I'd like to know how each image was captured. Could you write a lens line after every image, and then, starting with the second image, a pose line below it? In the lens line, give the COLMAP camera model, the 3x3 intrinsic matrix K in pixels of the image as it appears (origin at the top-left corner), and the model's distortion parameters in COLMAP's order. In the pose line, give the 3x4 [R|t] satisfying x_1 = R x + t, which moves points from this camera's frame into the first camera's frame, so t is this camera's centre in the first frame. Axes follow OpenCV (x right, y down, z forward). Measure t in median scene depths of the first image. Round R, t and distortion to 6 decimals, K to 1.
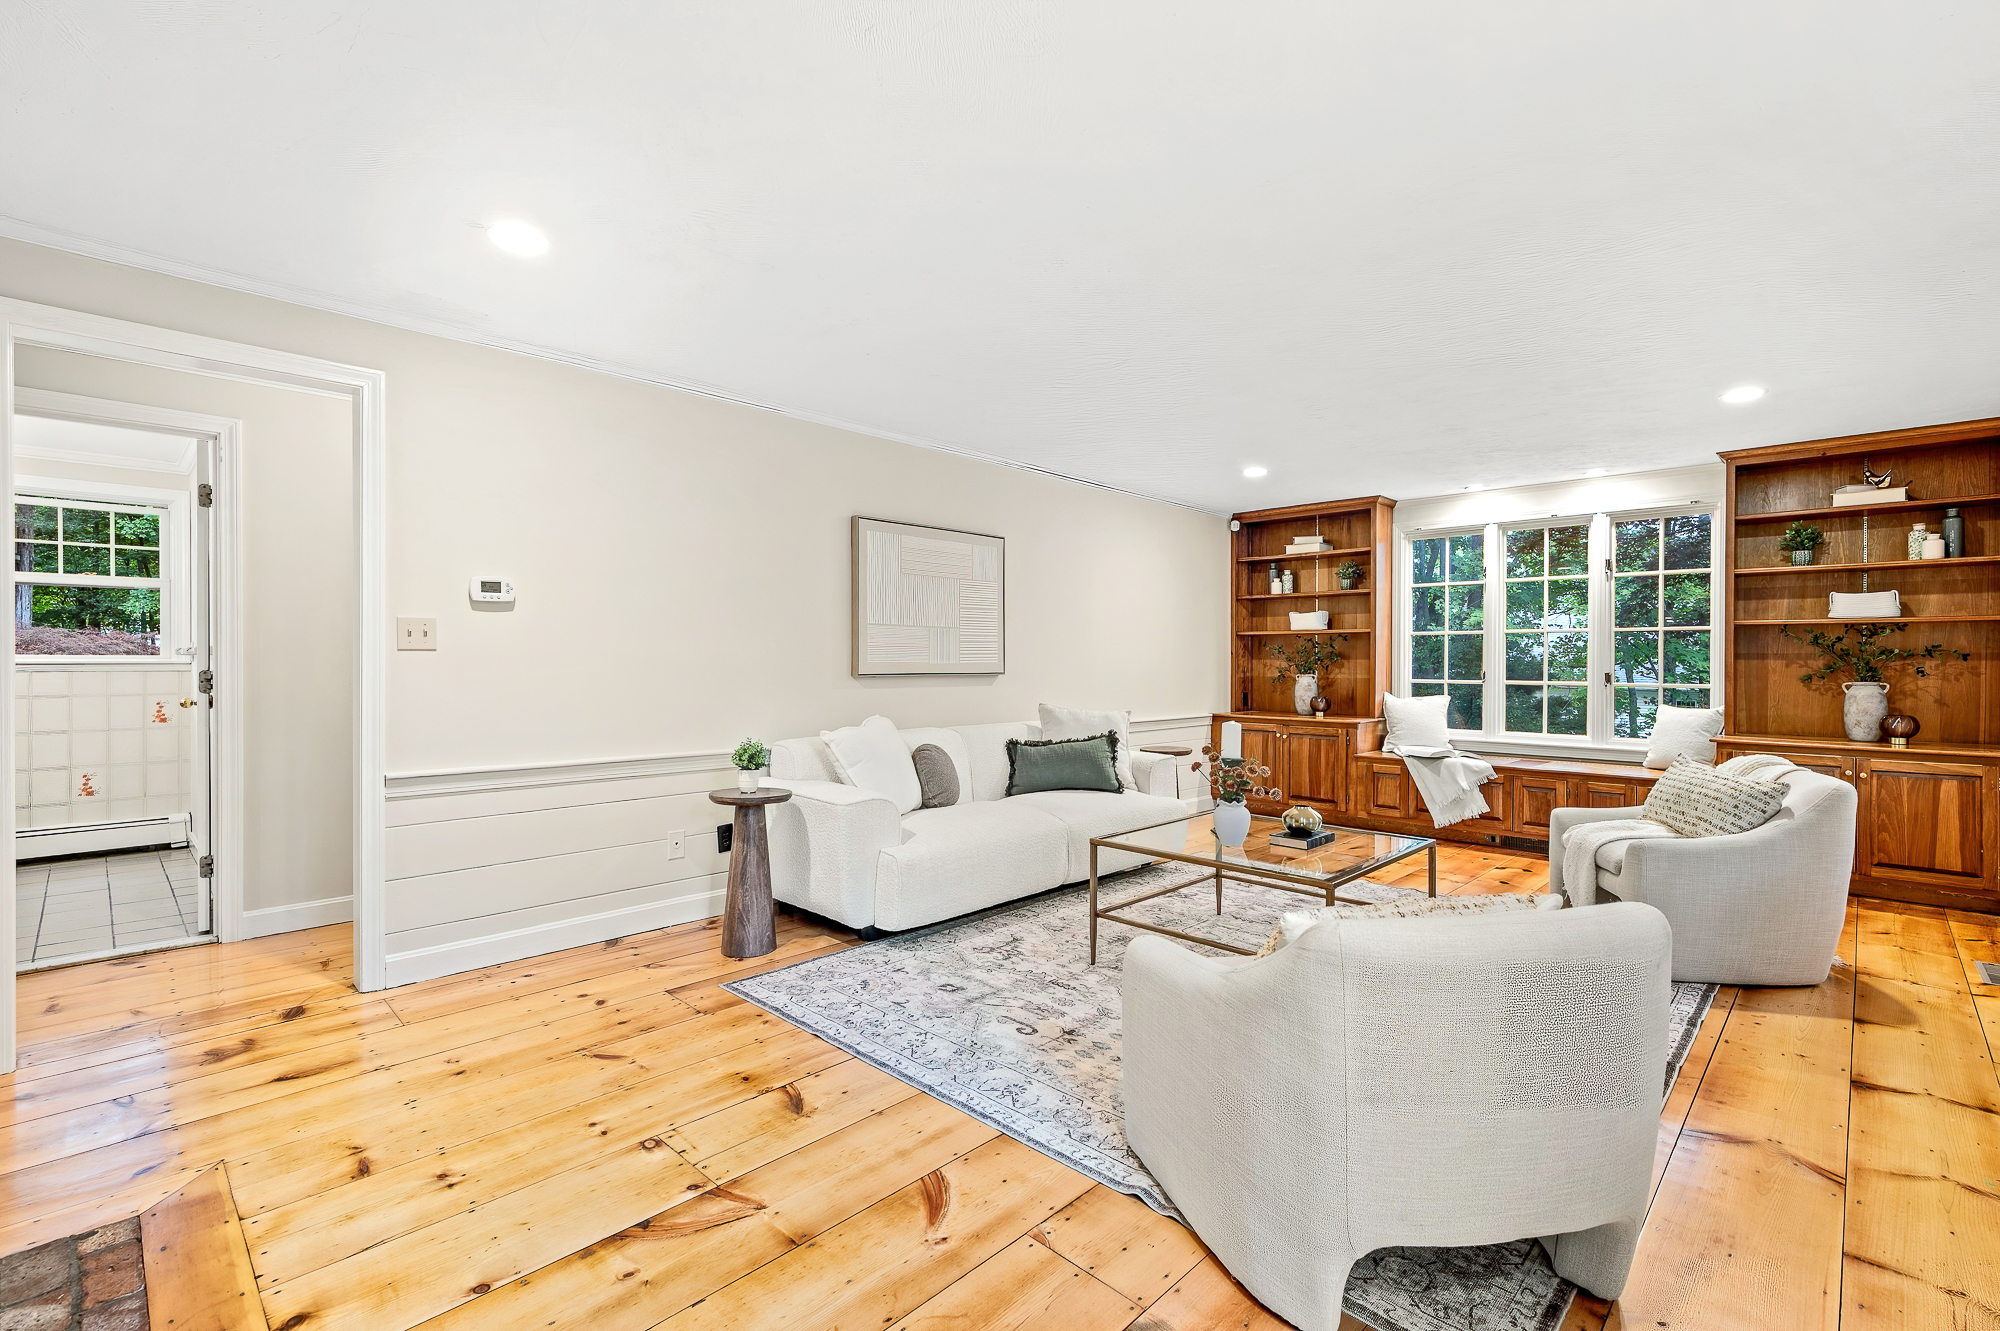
lens RADIAL K [[890.6, 0, 1000.0], [0, 890.6, 665.5], [0, 0, 1]] dist [-0.001121, 0.000084]
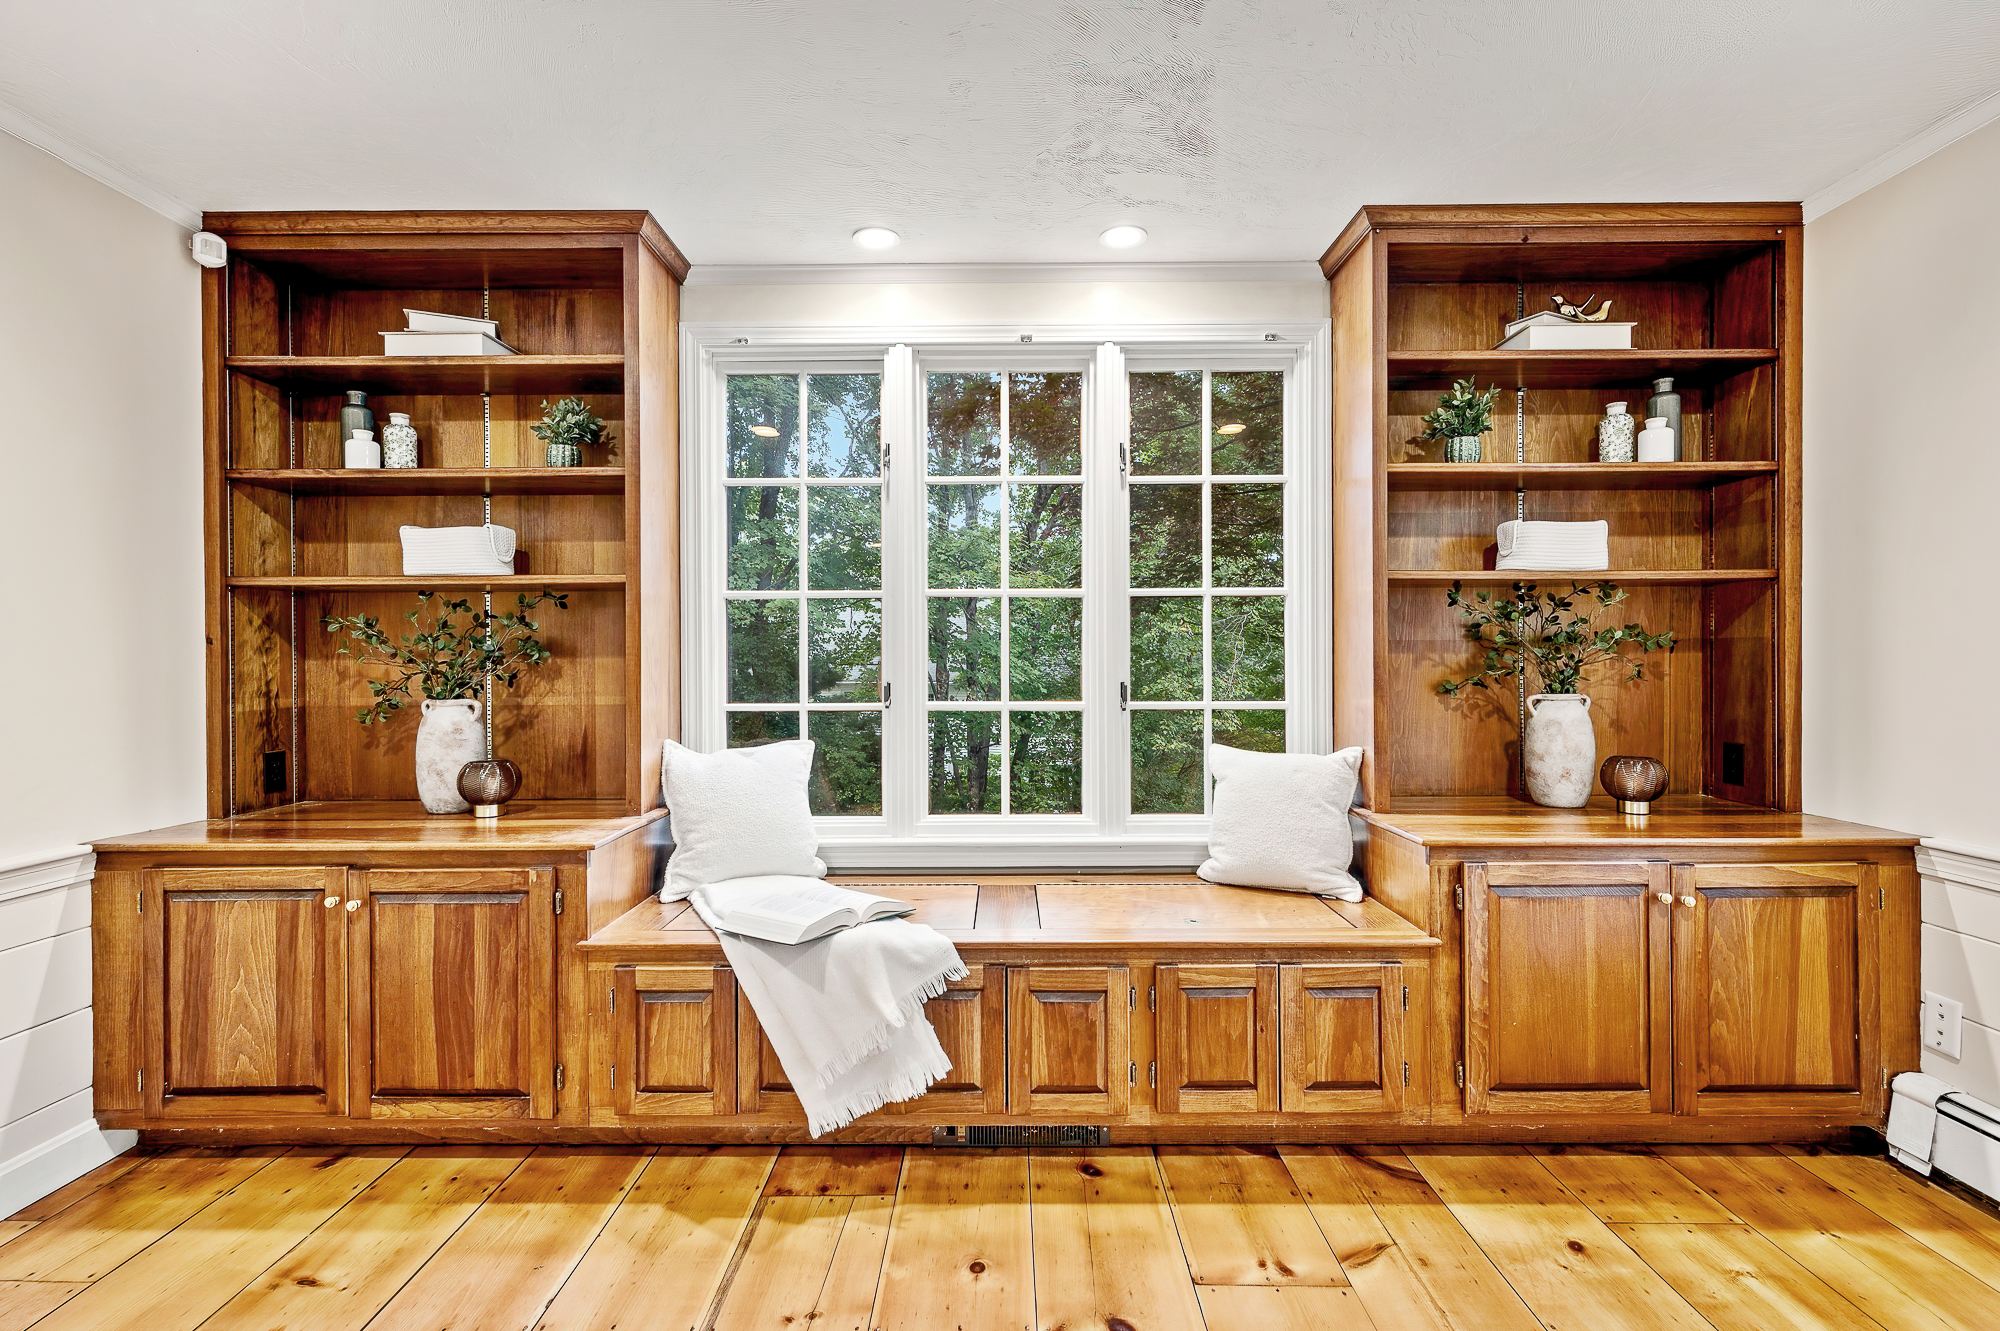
lens RADIAL K [[890.6, 0, 1000.0], [0, 890.6, 665.5], [0, 0, 1]] dist [-0.001121, 0.000084]
pose [[0.719424, -0.010875, 0.694486, 0.316045], [0.011168, 0.999929, 0.004089, -0.003447], [-0.694482, 0.004814, 0.719494, 0.730663]]
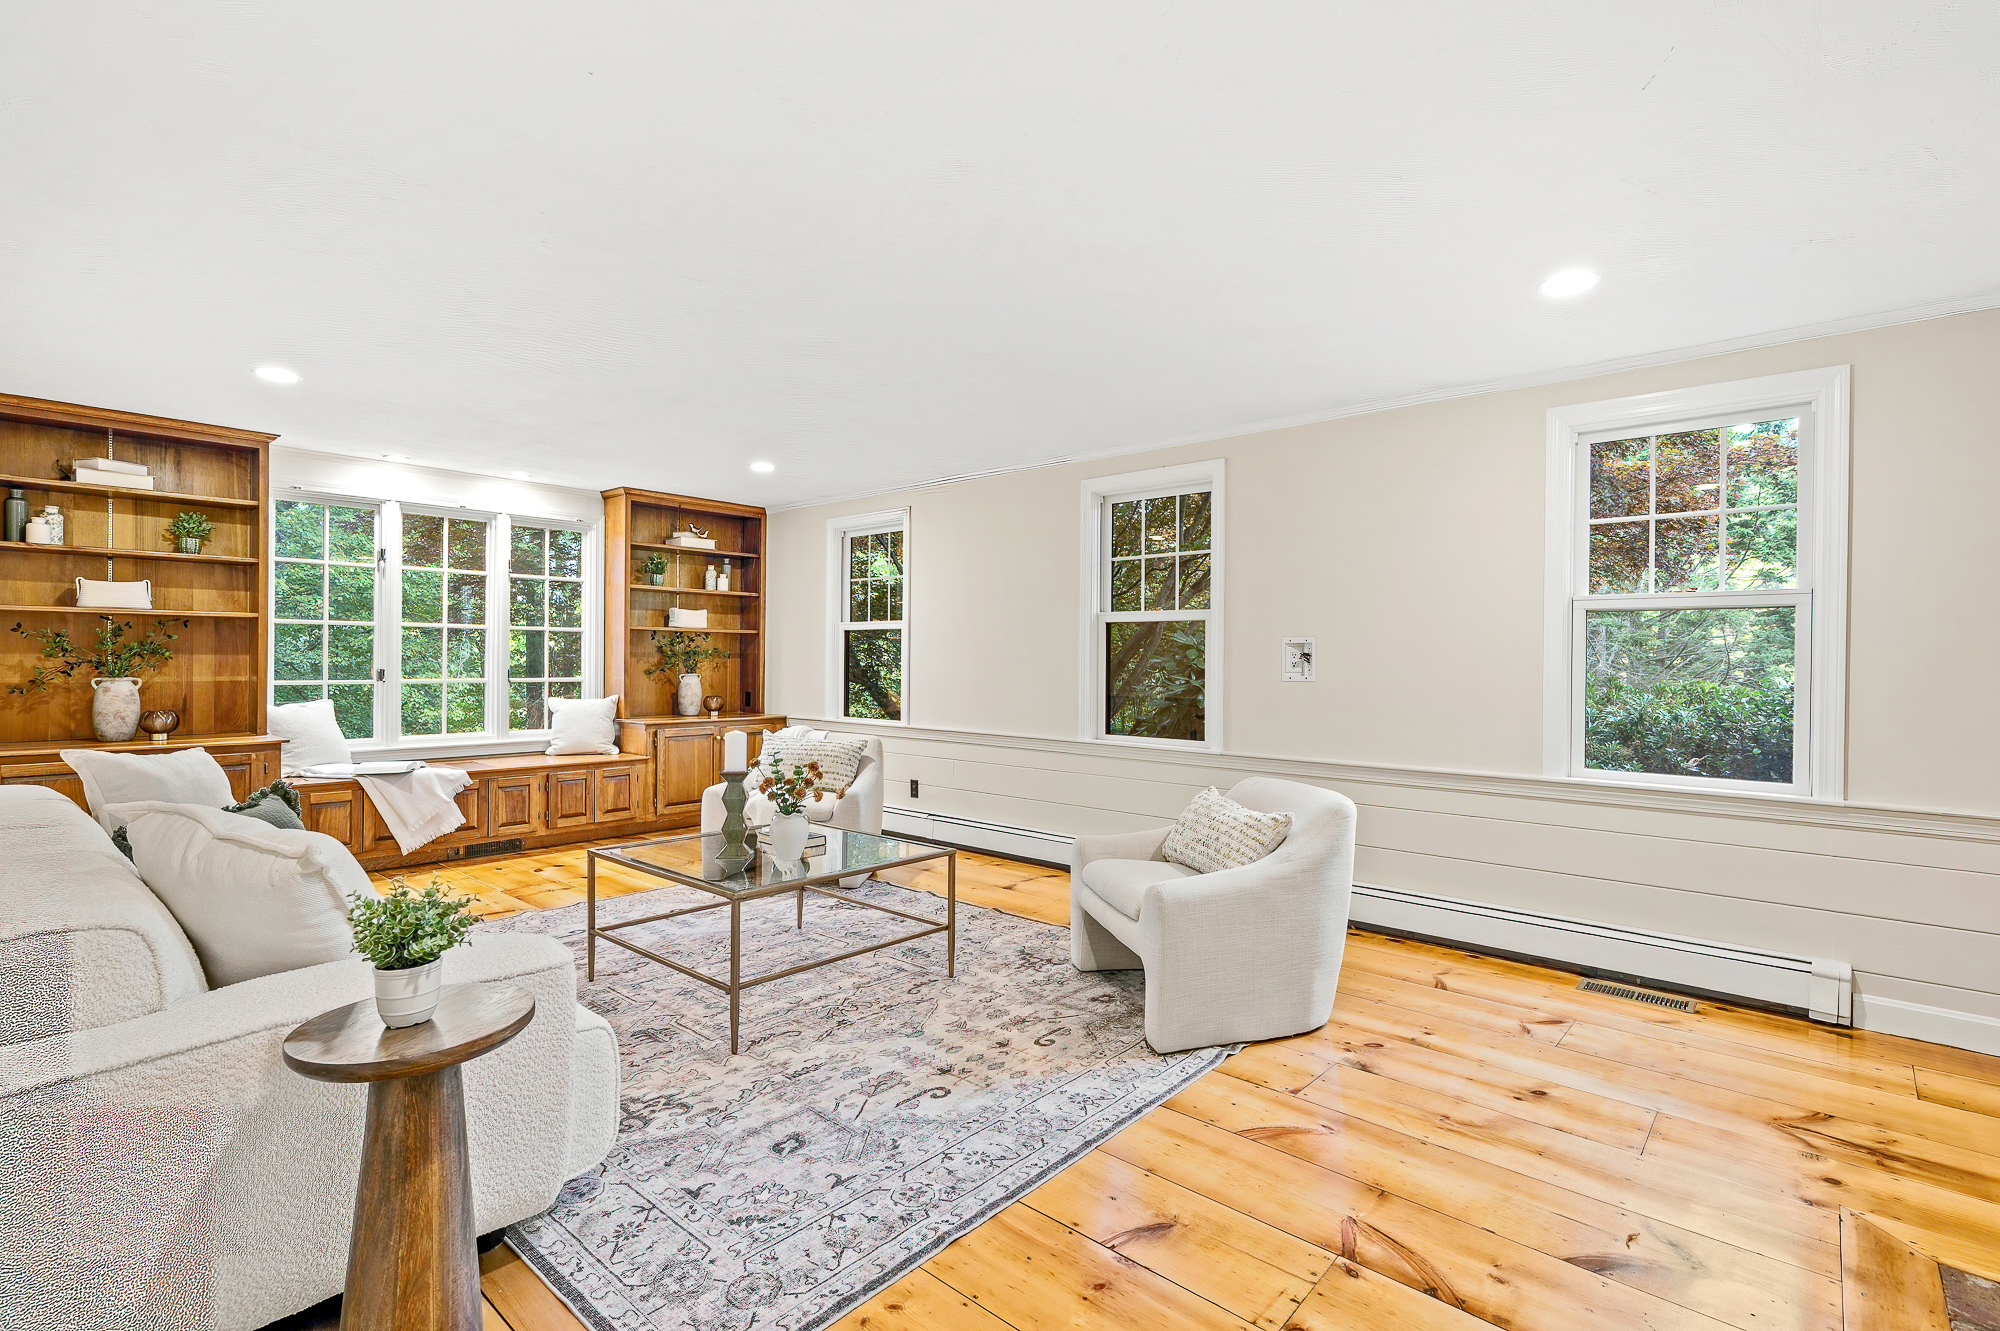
lens RADIAL K [[928.0, 0, 1006.2], [0, 928.0, 661.6], [0, 0, 1]] dist [0.003980, 0.000098]
pose [[-0.050903, -0.005568, 0.998688, -0.443445], [-0.002589, 0.999982, 0.005443, -0.008454], [-0.998700, -0.002309, -0.050917, 0.495645]]
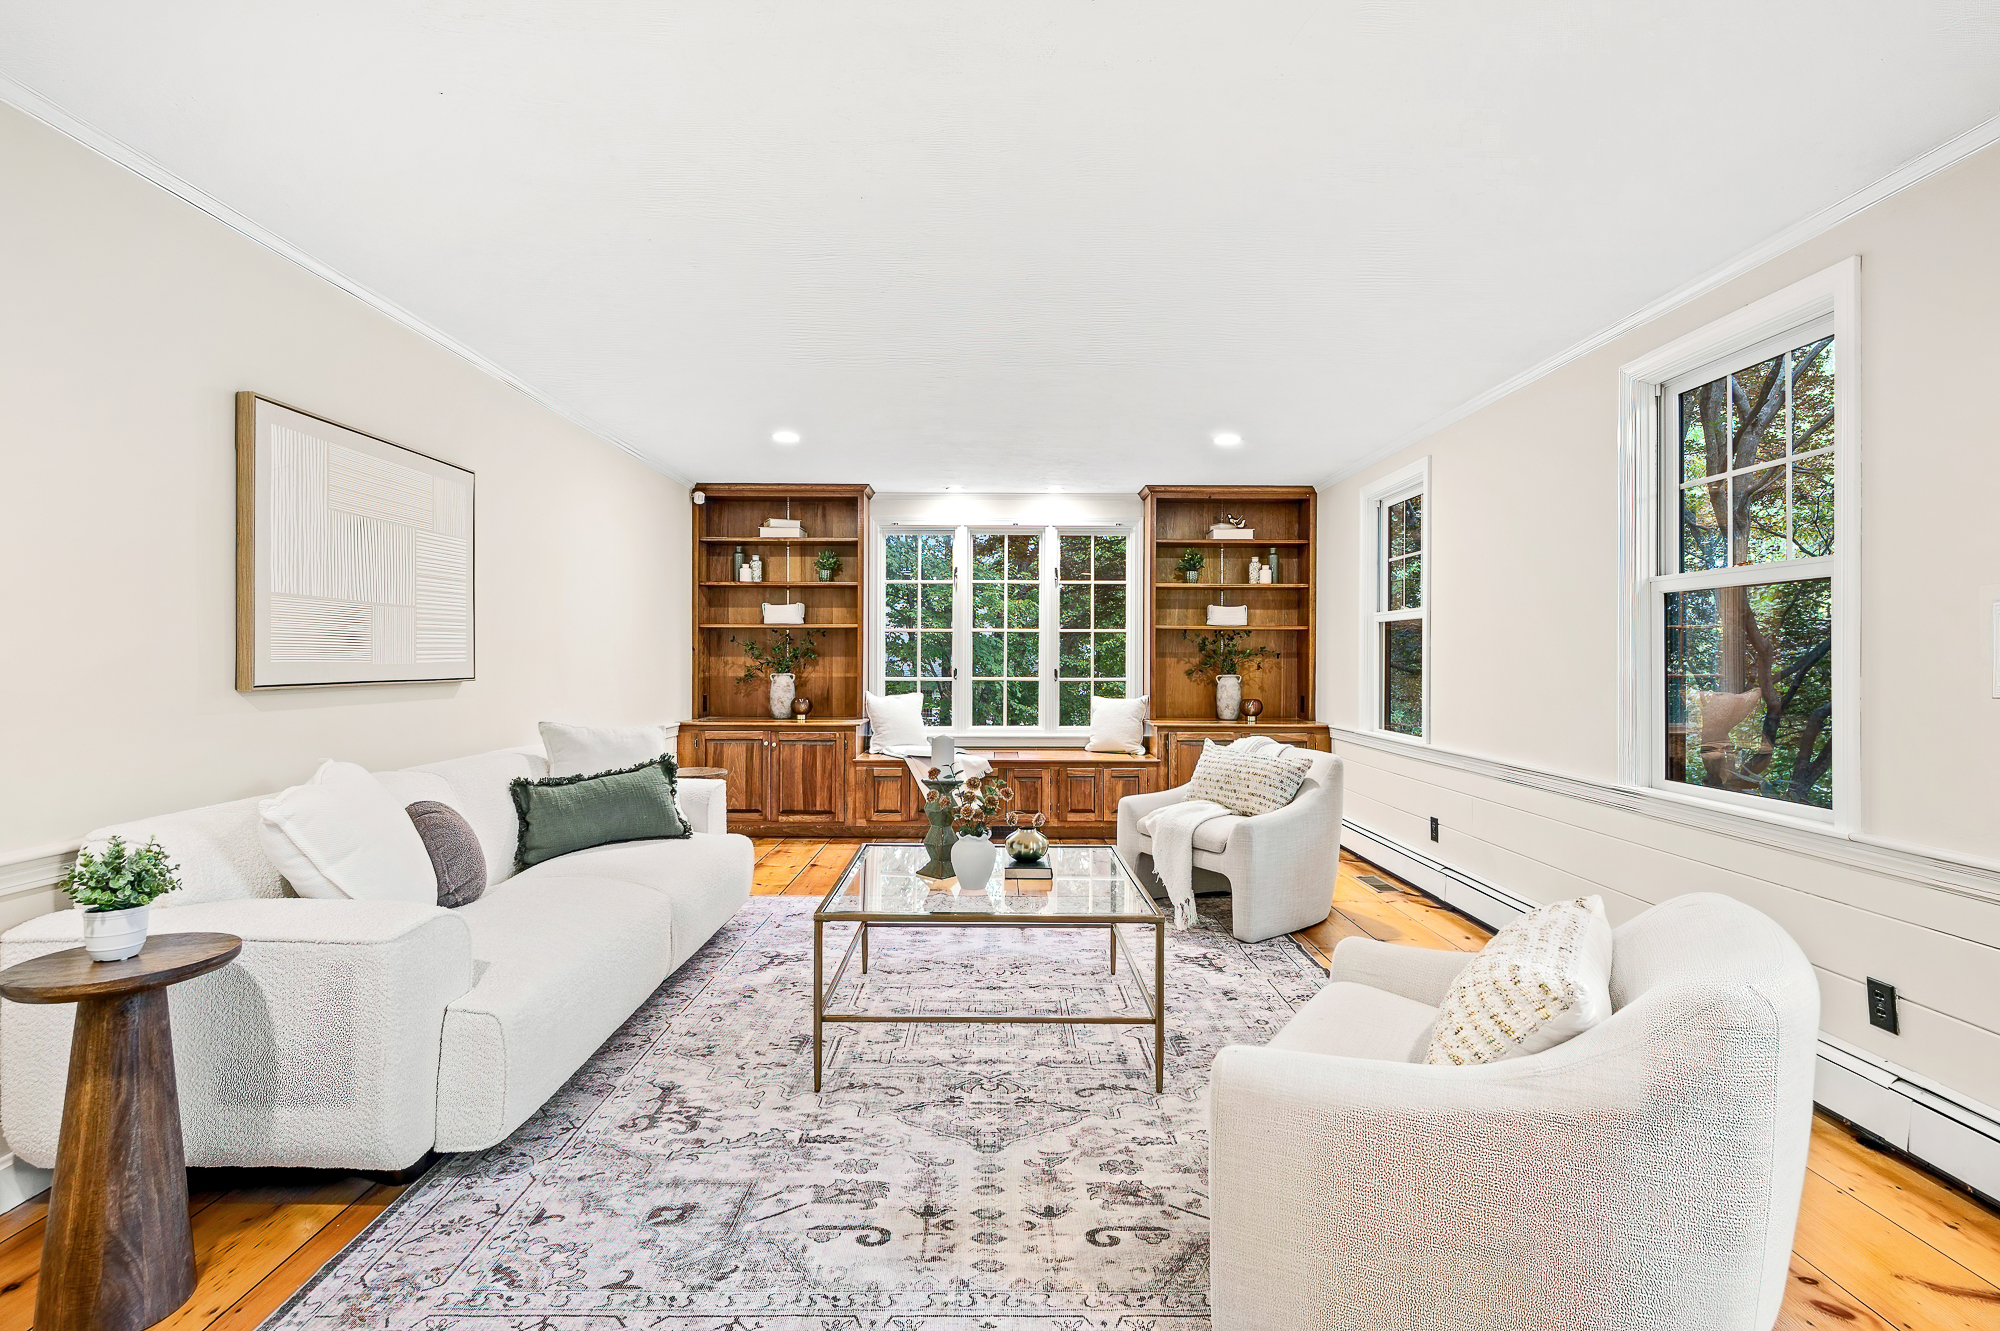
lens RADIAL K [[921.6, 0, 1001.6], [0, 921.6, 657.4], [0, 0, 1]] dist [-0.000254, 0.000189]
pose [[0.711385, -0.000453, 0.702802, -0.188094], [0.003106, 0.999992, -0.002499, -0.003795], [-0.702796, 0.003961, 0.711381, 0.231657]]
